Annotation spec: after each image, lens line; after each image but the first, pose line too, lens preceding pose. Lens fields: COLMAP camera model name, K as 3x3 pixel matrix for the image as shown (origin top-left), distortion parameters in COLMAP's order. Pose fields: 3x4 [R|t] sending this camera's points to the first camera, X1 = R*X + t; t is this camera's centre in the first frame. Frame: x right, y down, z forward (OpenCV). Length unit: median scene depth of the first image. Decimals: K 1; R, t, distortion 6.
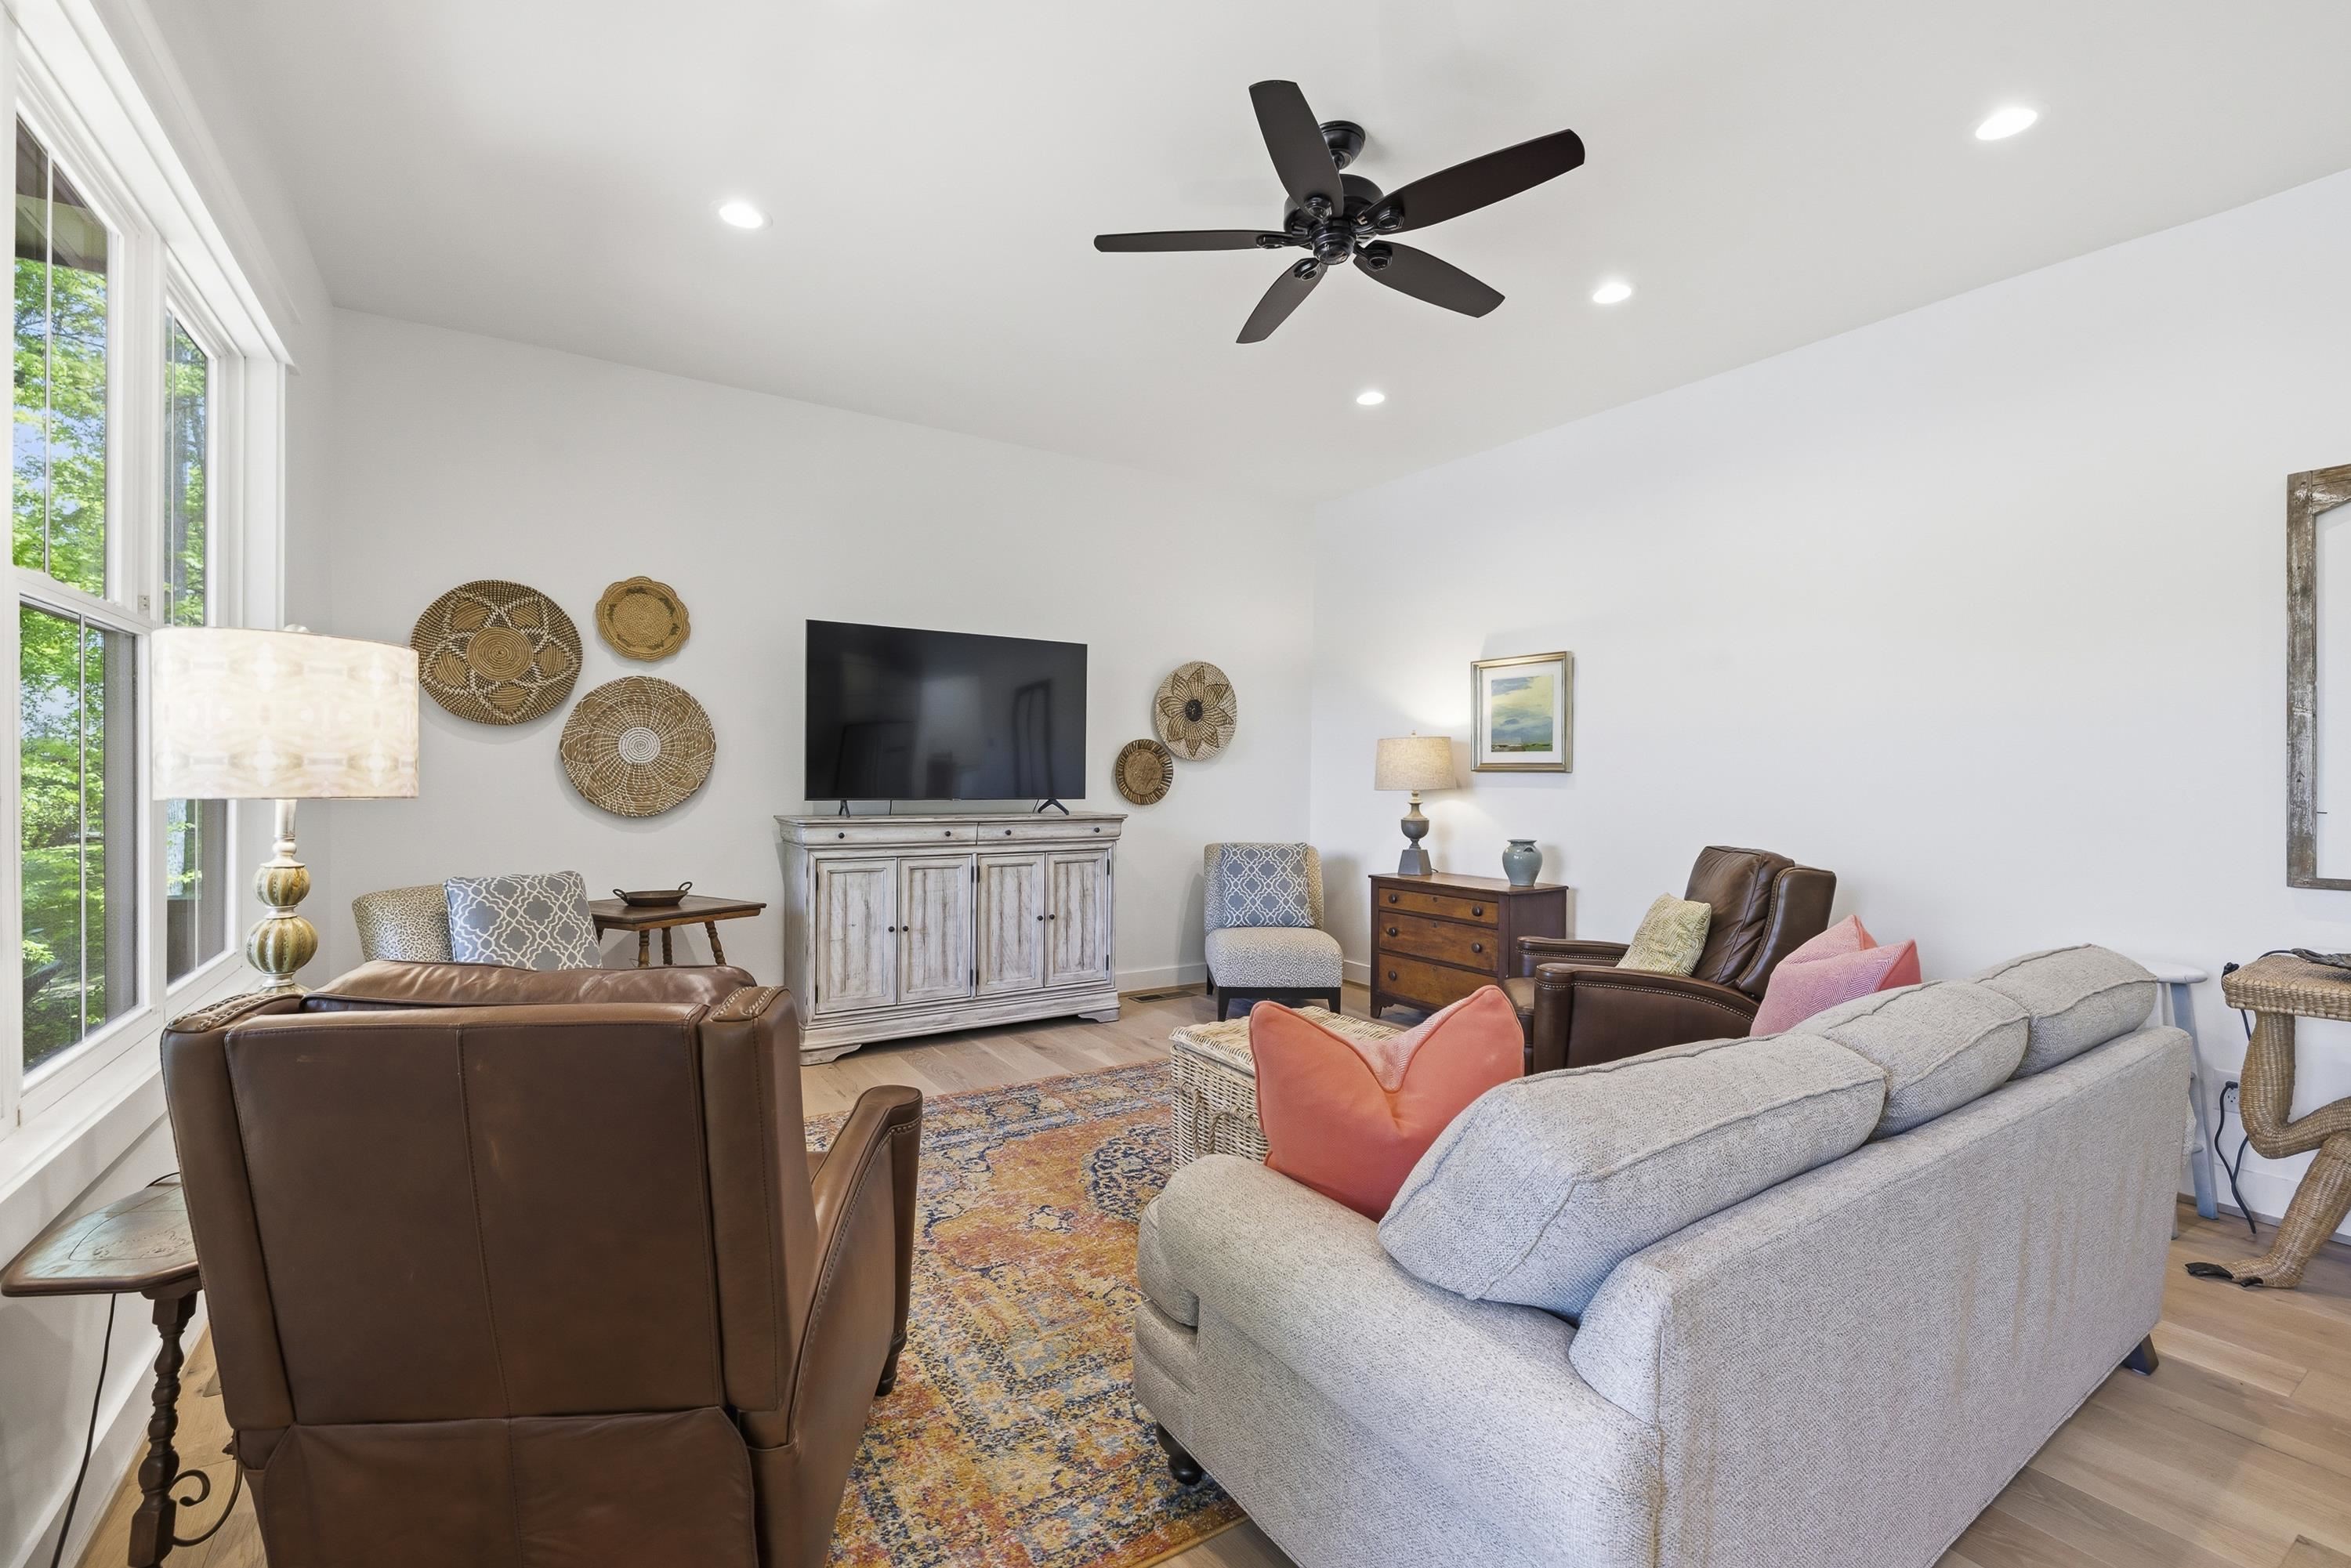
lens RADIAL K [[1007.9, 0, 1163.4], [0, 1007.9, 782.0], [0, 0, 1]] dist [-0.002691, -0.000214]
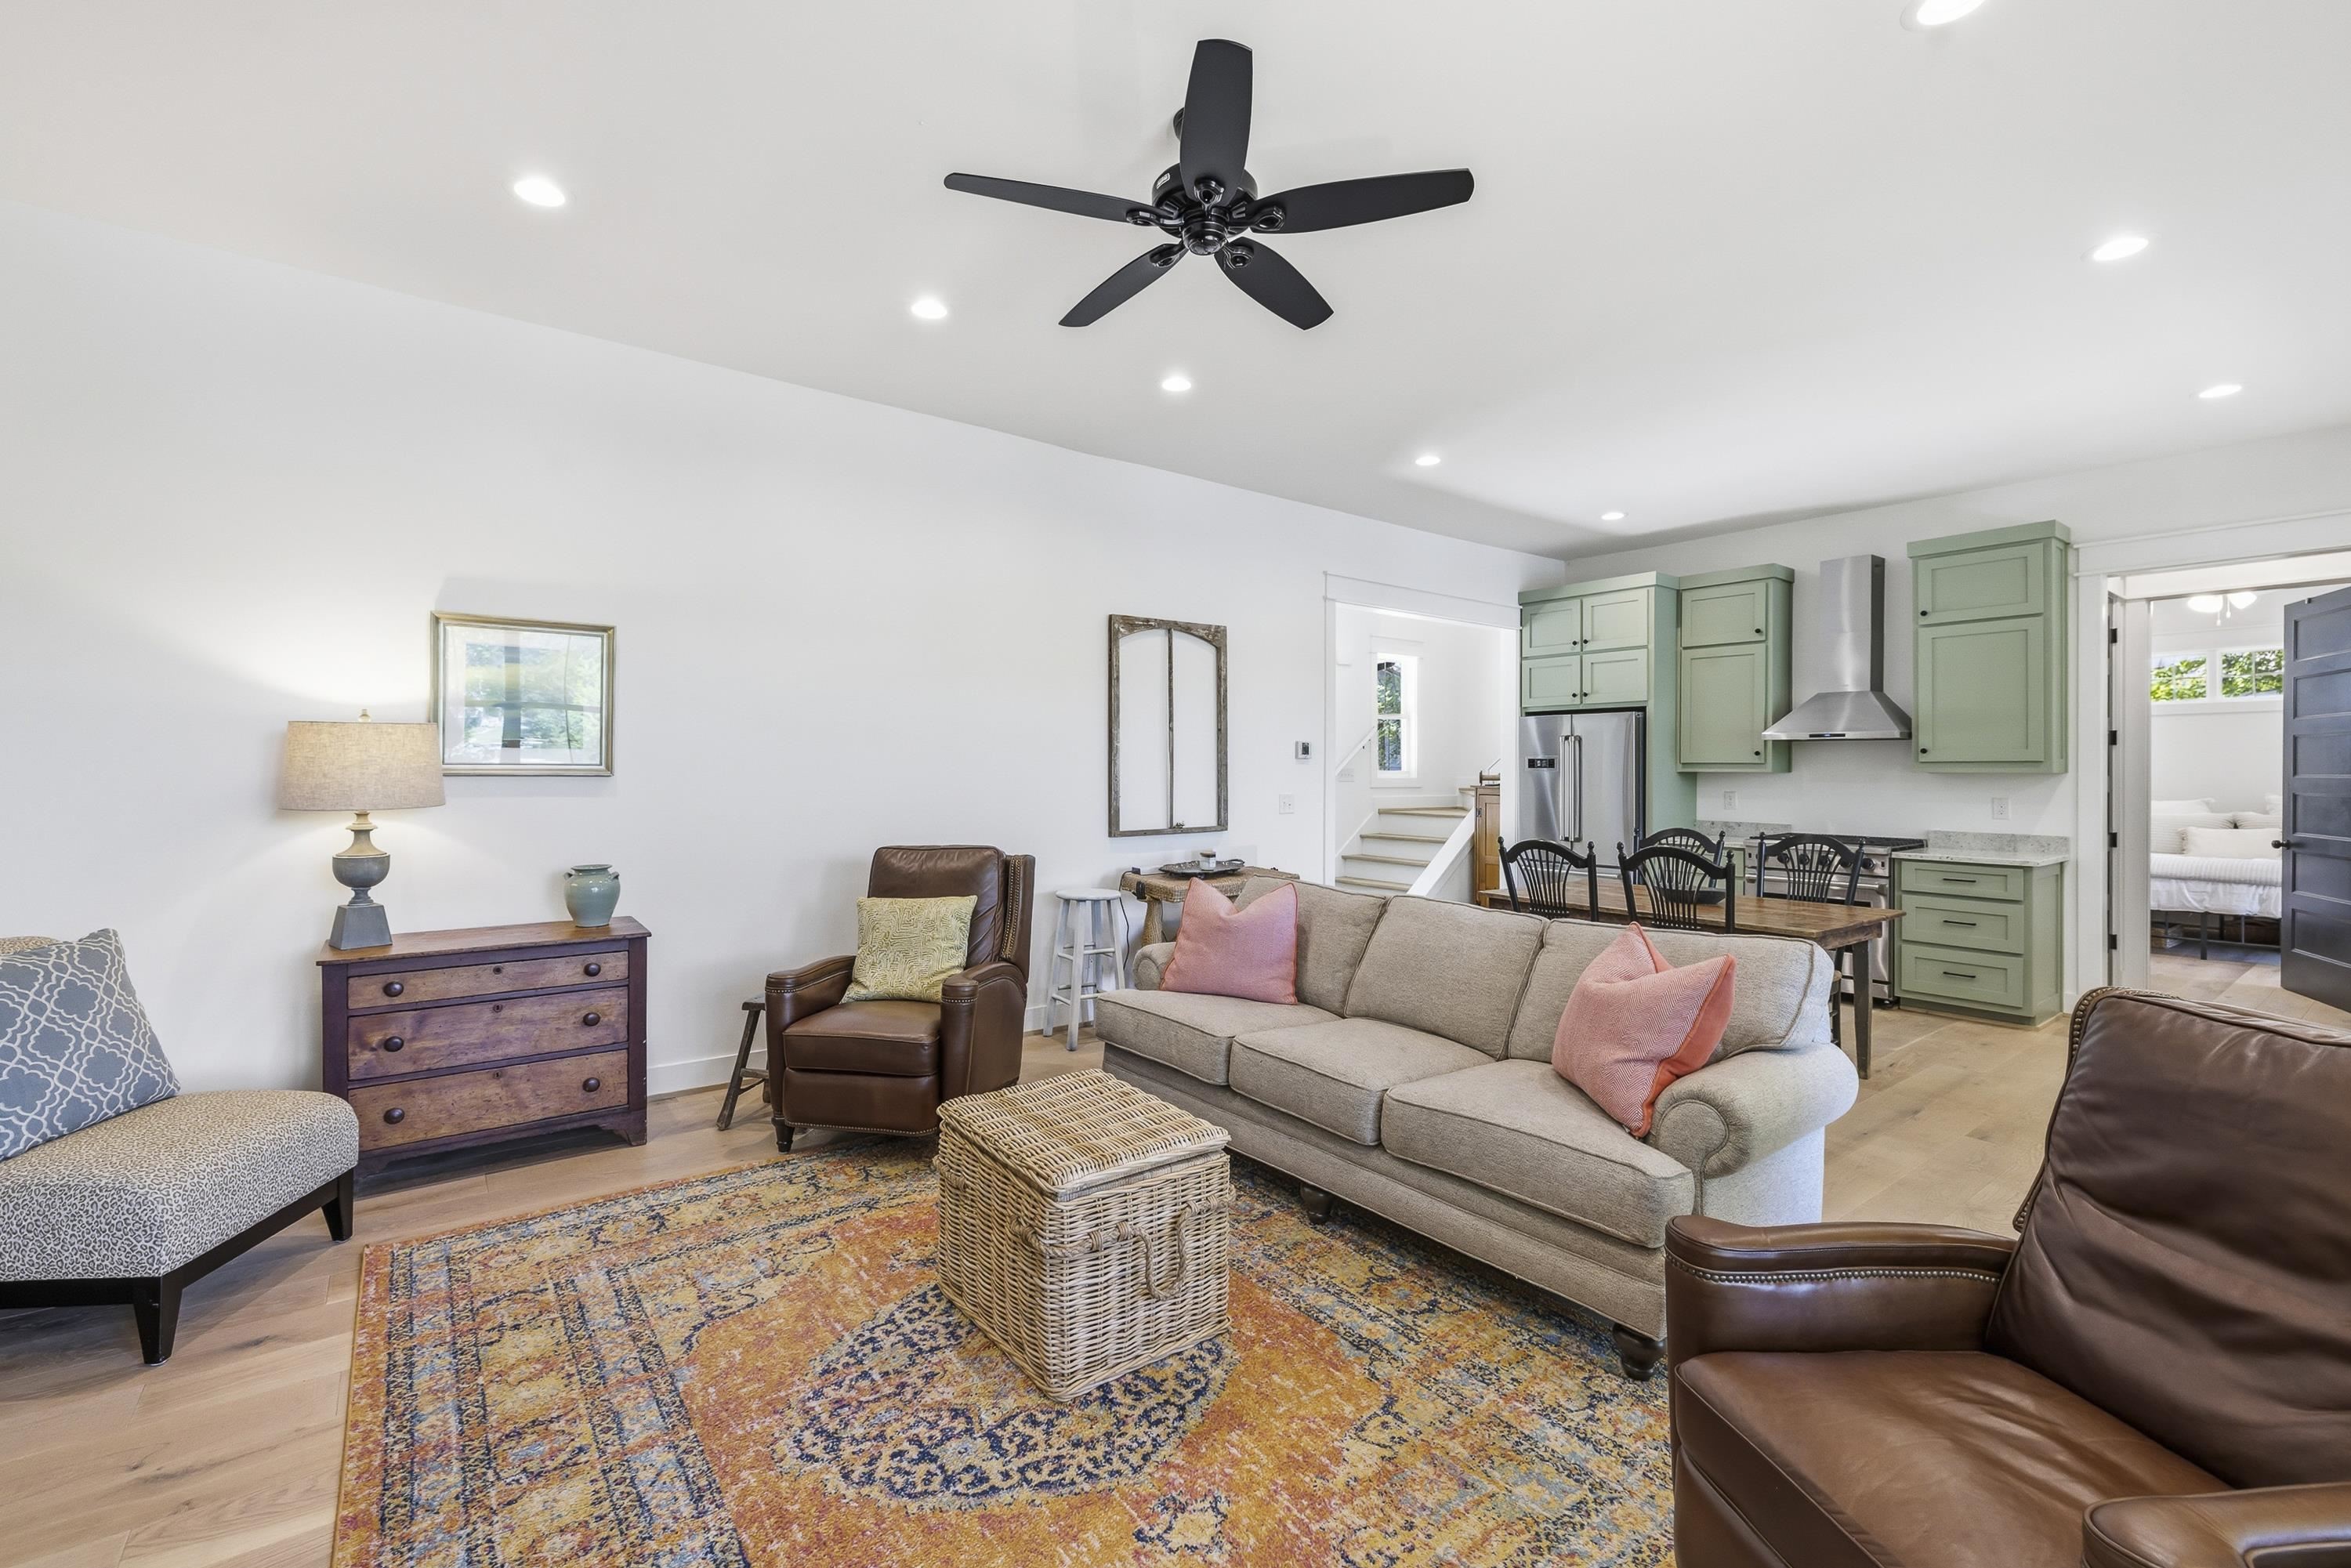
lens RADIAL K [[997.9, 0, 1160.0], [0, 997.9, 768.2], [0, 0, 1]] dist [-0.001148, -0.000308]
pose [[-0.073619, -0.011409, 0.997221, -0.441538], [-0.002275, 0.999934, 0.011272, -0.026900], [-0.997284, -0.001439, -0.073640, 0.646304]]
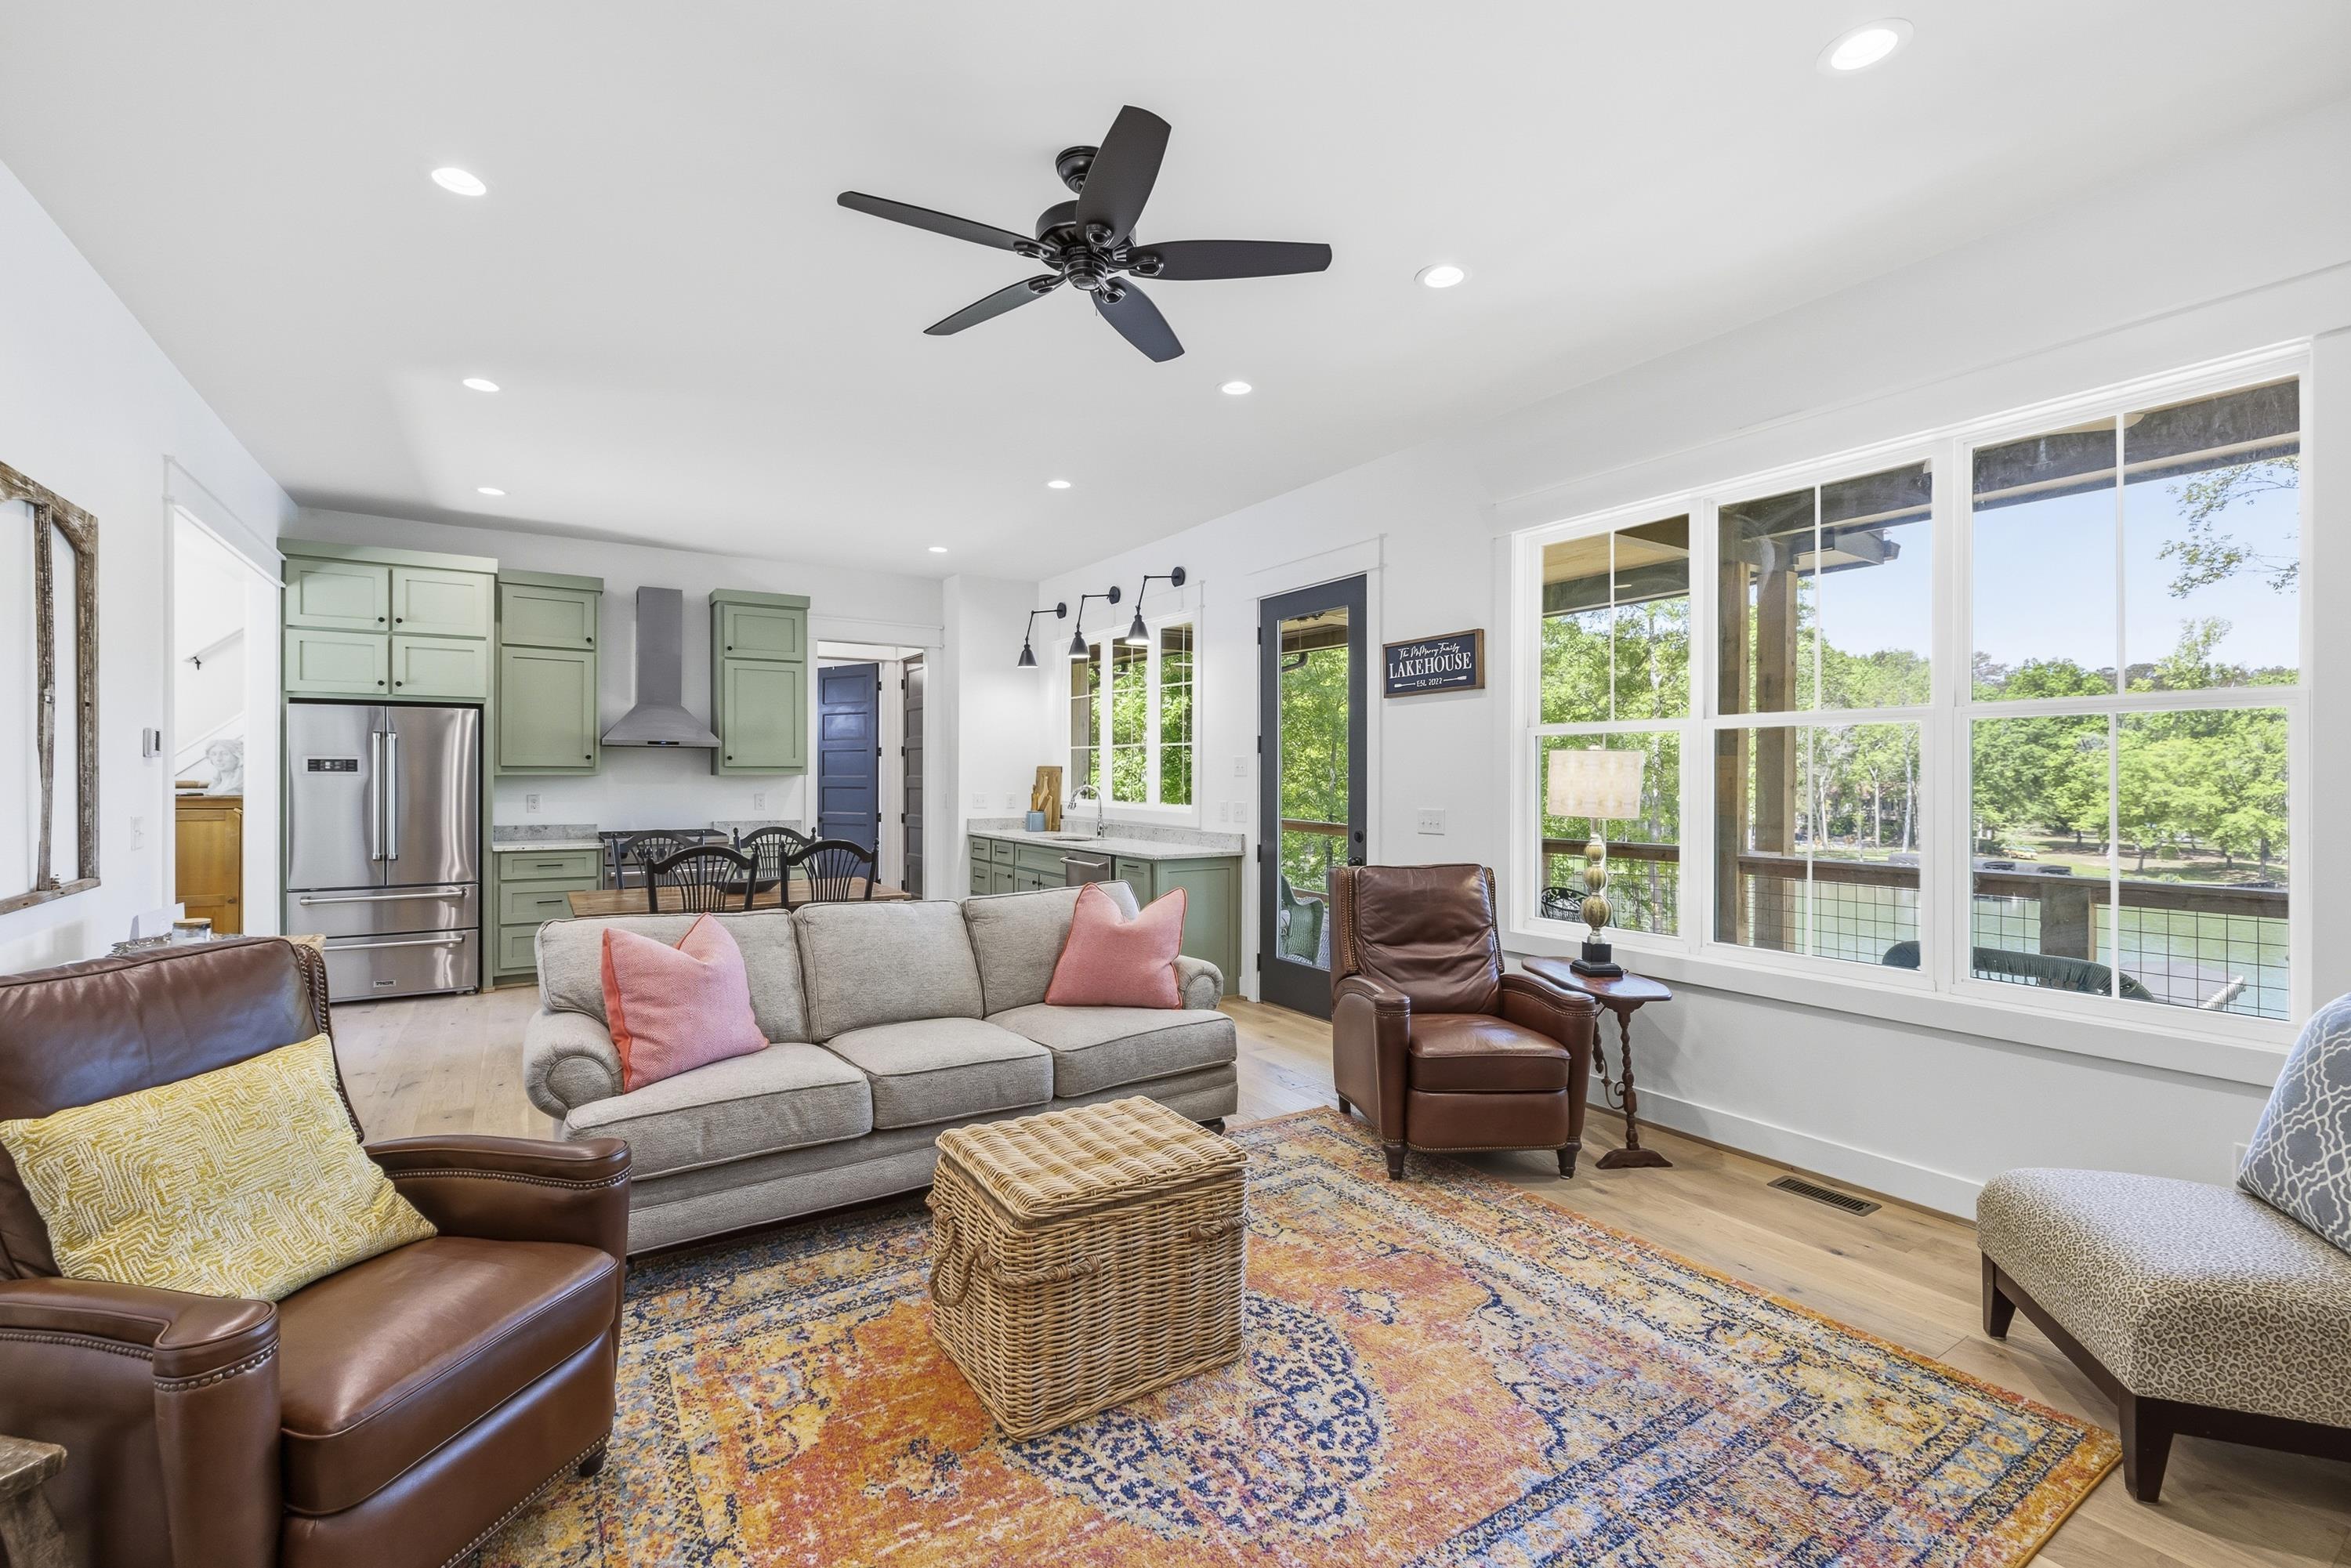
lens RADIAL K [[993.7, 0, 1153.1], [0, 993.7, 776.2], [0, 0, 1]] dist [-0.000150, -0.000516]
pose [[-0.999873, -0.014722, 0.006089, 0.052255], [-0.014690, 0.999879, 0.005184, -0.025857], [-0.006164, 0.005094, -0.999968, 1.150928]]
